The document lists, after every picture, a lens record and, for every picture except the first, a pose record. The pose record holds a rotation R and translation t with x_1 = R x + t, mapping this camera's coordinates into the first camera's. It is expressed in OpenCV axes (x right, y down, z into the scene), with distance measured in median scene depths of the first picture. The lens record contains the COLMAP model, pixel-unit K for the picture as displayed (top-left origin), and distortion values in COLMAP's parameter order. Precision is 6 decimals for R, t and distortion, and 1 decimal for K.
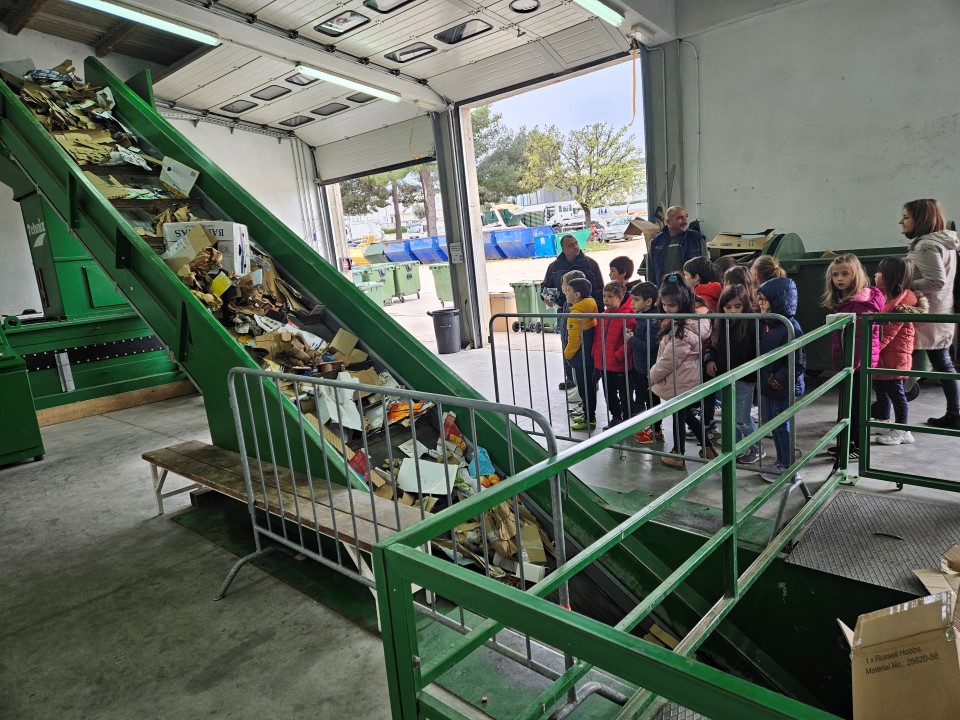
lens RADIAL K [[643.1, 0, 485.2], [0, 643.1, 361.1], [0, 0, 1]] dist [0.050087, -0.048993]
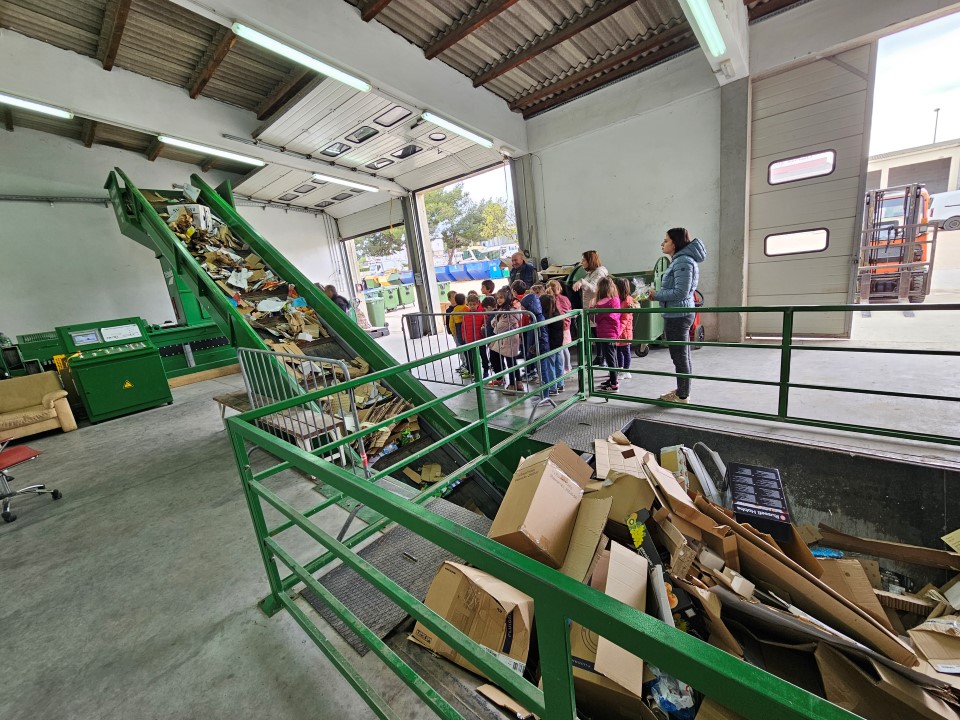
lens RADIAL K [[396.7, 0, 479.1], [0, 396.7, 359.3], [0, 0, 1]] dist [-0.024416, 0.000284]
pose [[0.999450, -0.030377, 0.013286, 0.122840], [0.029818, 0.998738, 0.040417, 0.006996], [-0.014497, -0.039998, 0.999095, -0.068702]]
